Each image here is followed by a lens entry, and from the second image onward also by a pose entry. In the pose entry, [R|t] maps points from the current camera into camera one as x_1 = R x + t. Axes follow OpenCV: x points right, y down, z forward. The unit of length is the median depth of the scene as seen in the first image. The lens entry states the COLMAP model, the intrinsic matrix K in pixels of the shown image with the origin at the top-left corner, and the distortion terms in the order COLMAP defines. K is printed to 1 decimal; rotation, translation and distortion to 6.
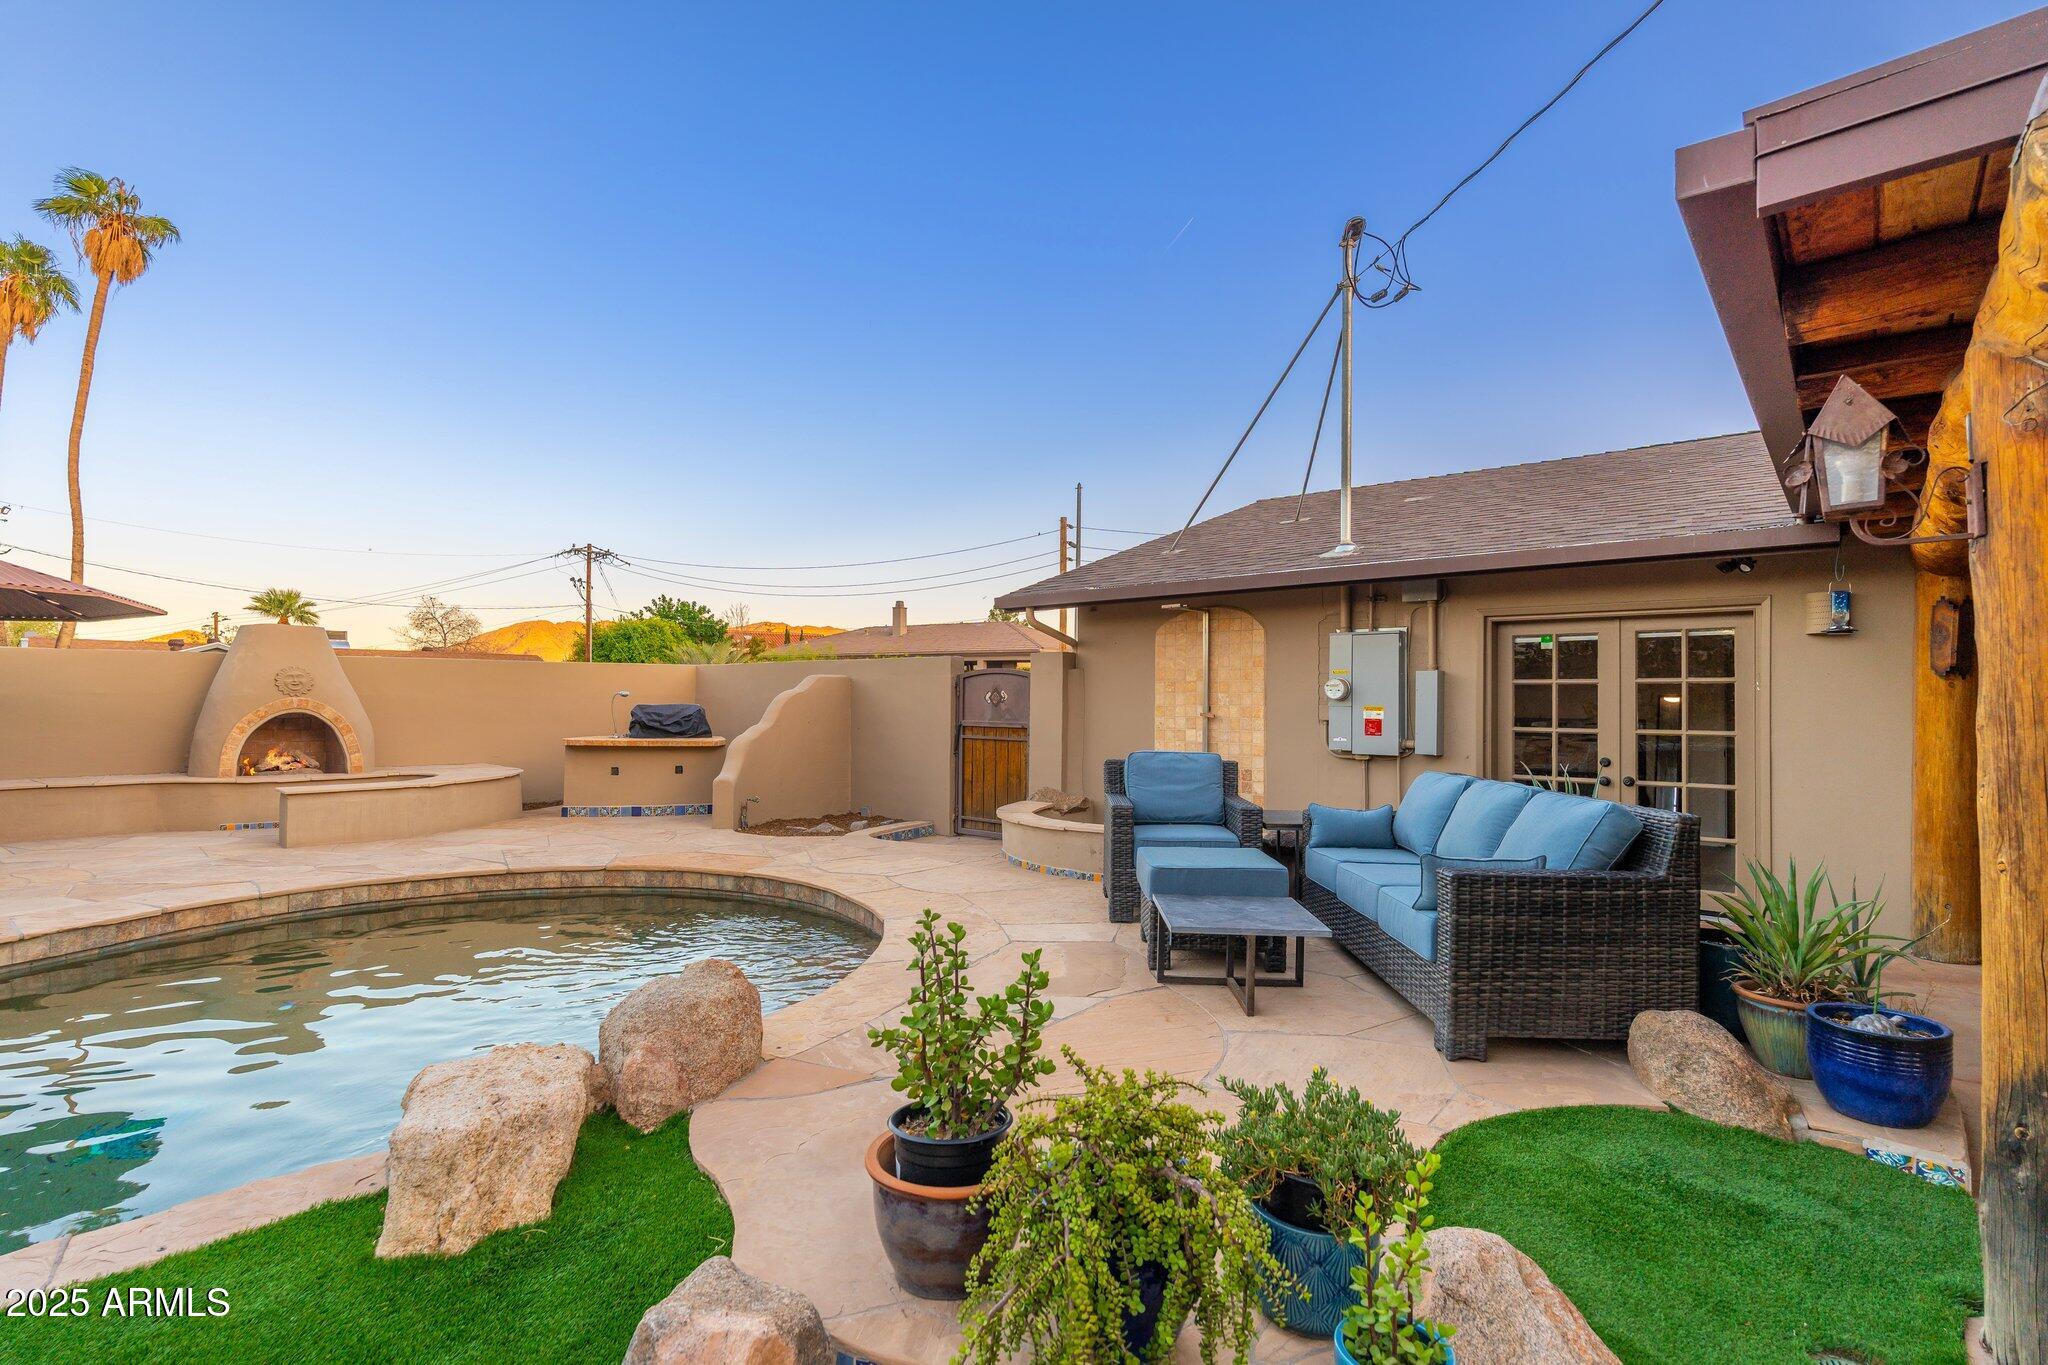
lens RADIAL K [[979.8, 0, 1022.4], [0, 979.8, 686.3], [0, 0, 1]] dist [-0.002099, 0.000147]
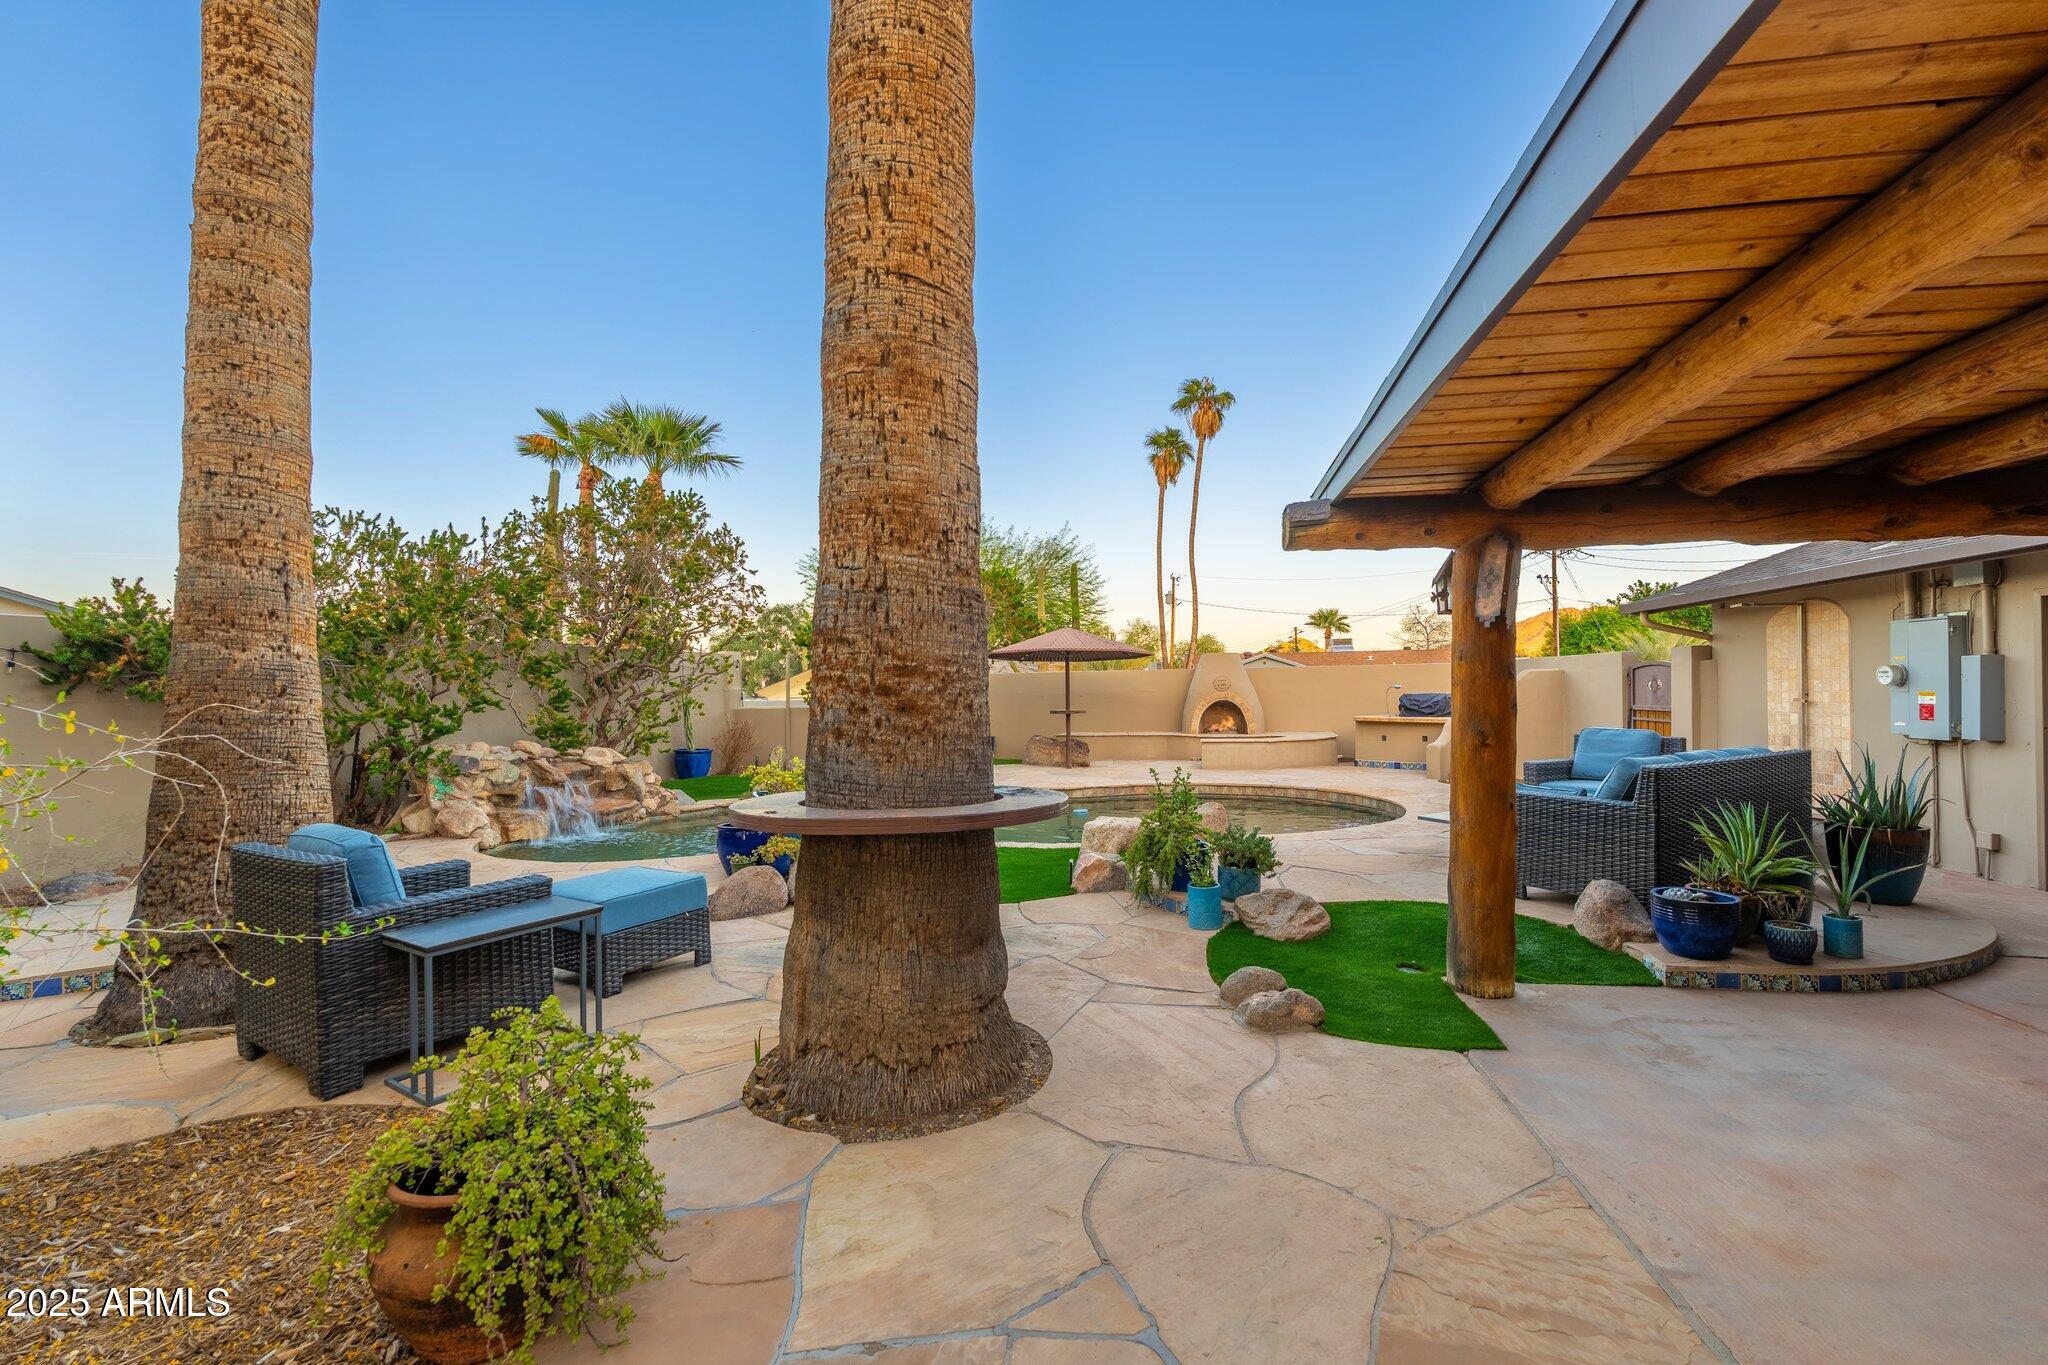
lens RADIAL K [[892.3, 0, 1024.6], [0, 892.3, 686.5], [0, 0, 1]] dist [-0.003730, -0.000030]
pose [[0.534836, -0.016515, -0.844795, 0.503799], [0.030061, 0.999548, -0.000508, -0.010095], [0.844421, -0.025124, 0.535090, -0.228058]]
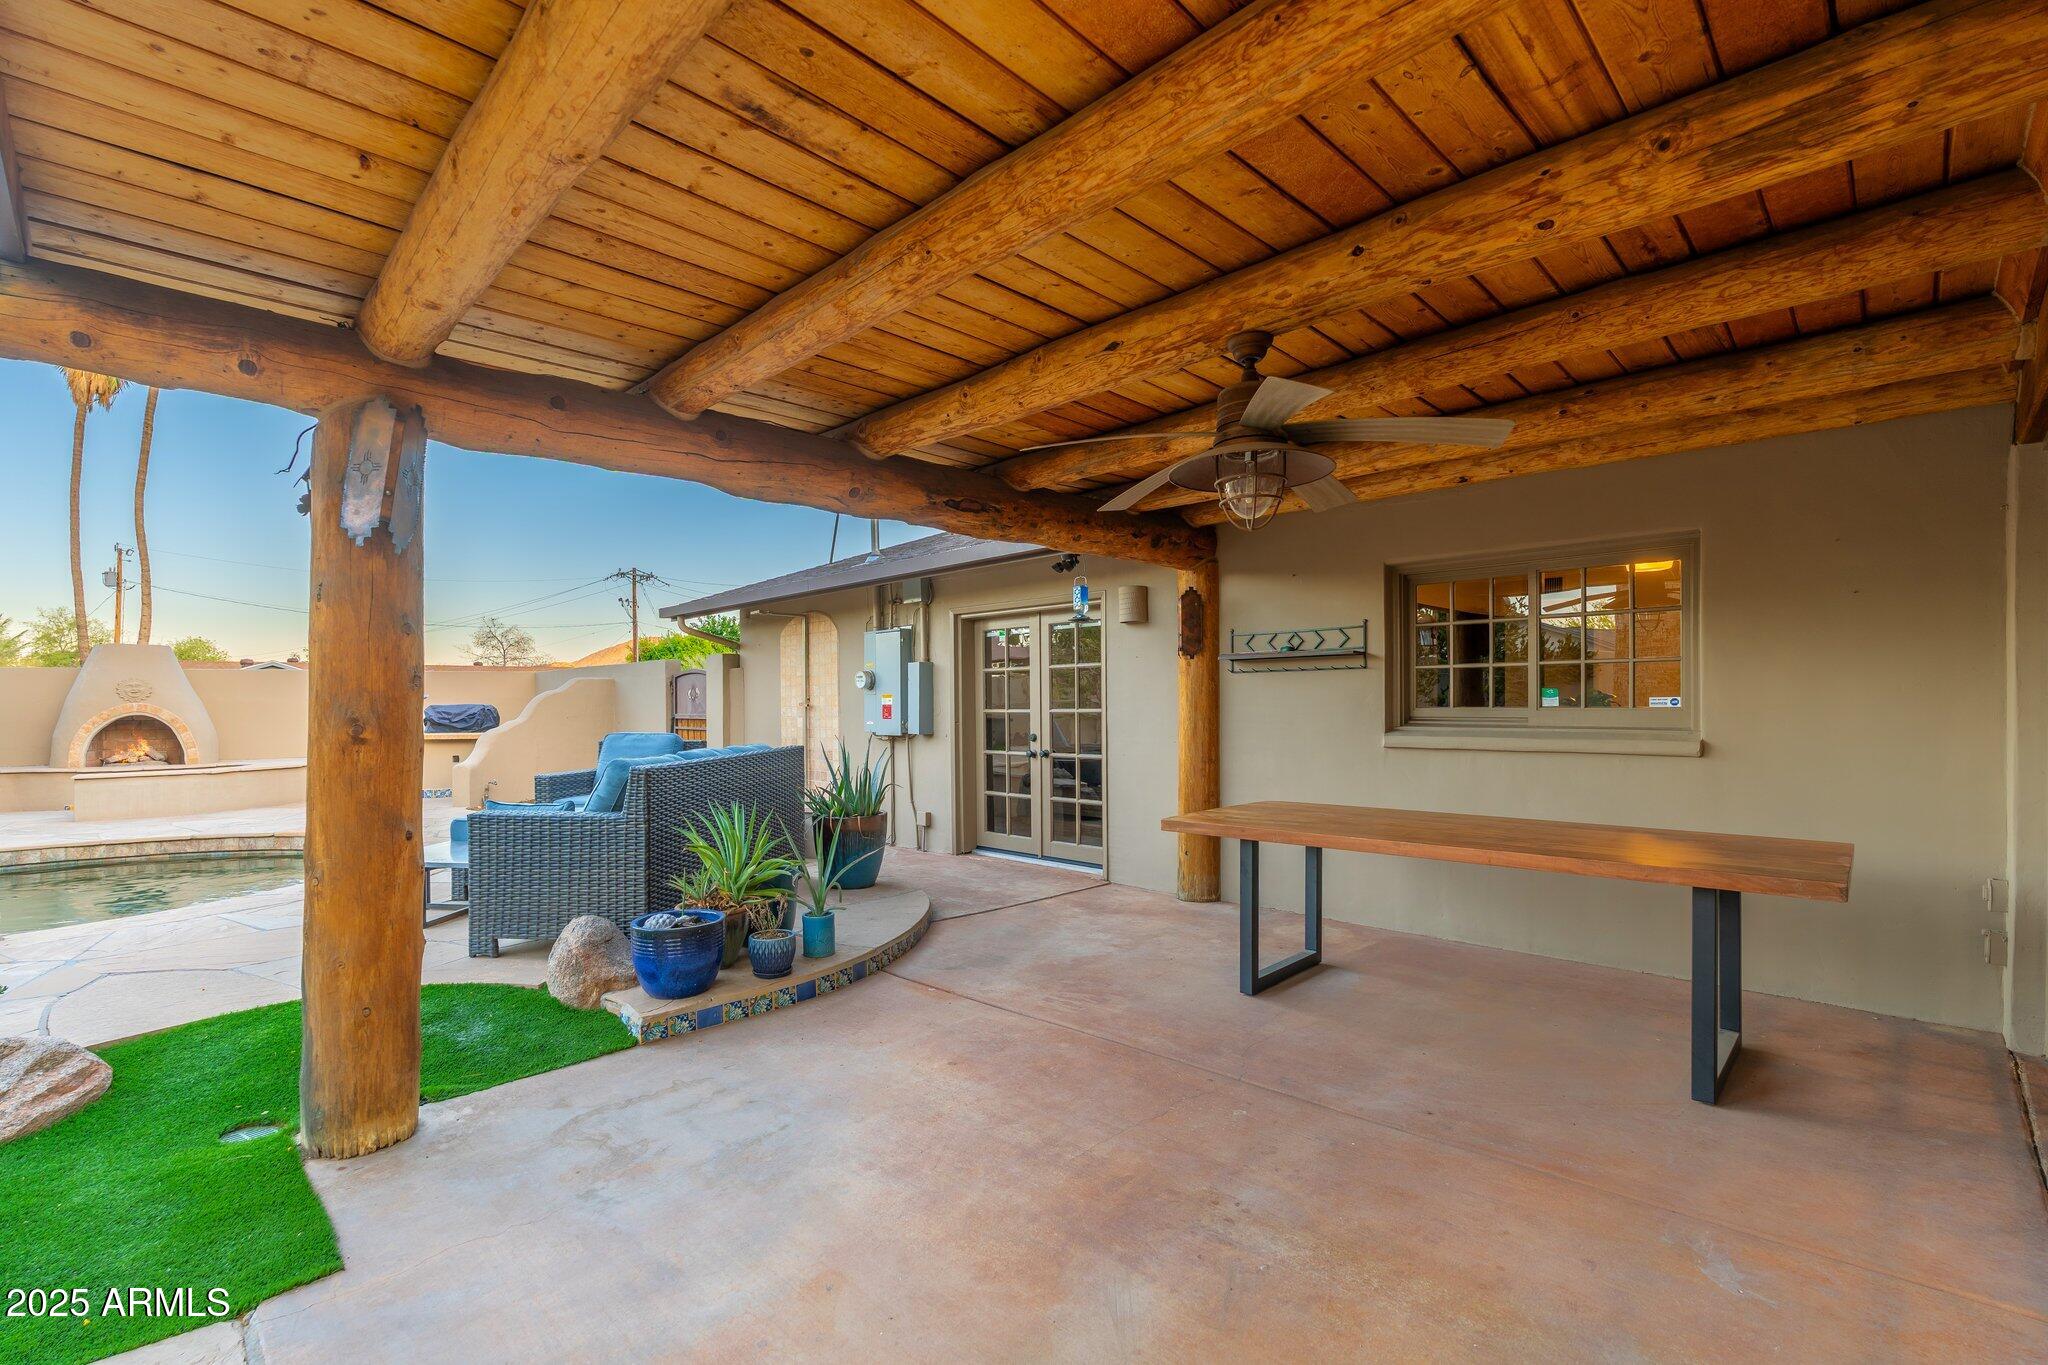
lens RADIAL K [[905.3, 0, 1018.1], [0, 905.3, 710.9], [0, 0, 1]] dist [0.000161, 0.000331]
pose [[0.997030, -0.015445, -0.075446, 0.471010], [0.017290, 0.999566, 0.023860, 0.013827], [0.075045, -0.025094, 0.996864, -0.054830]]
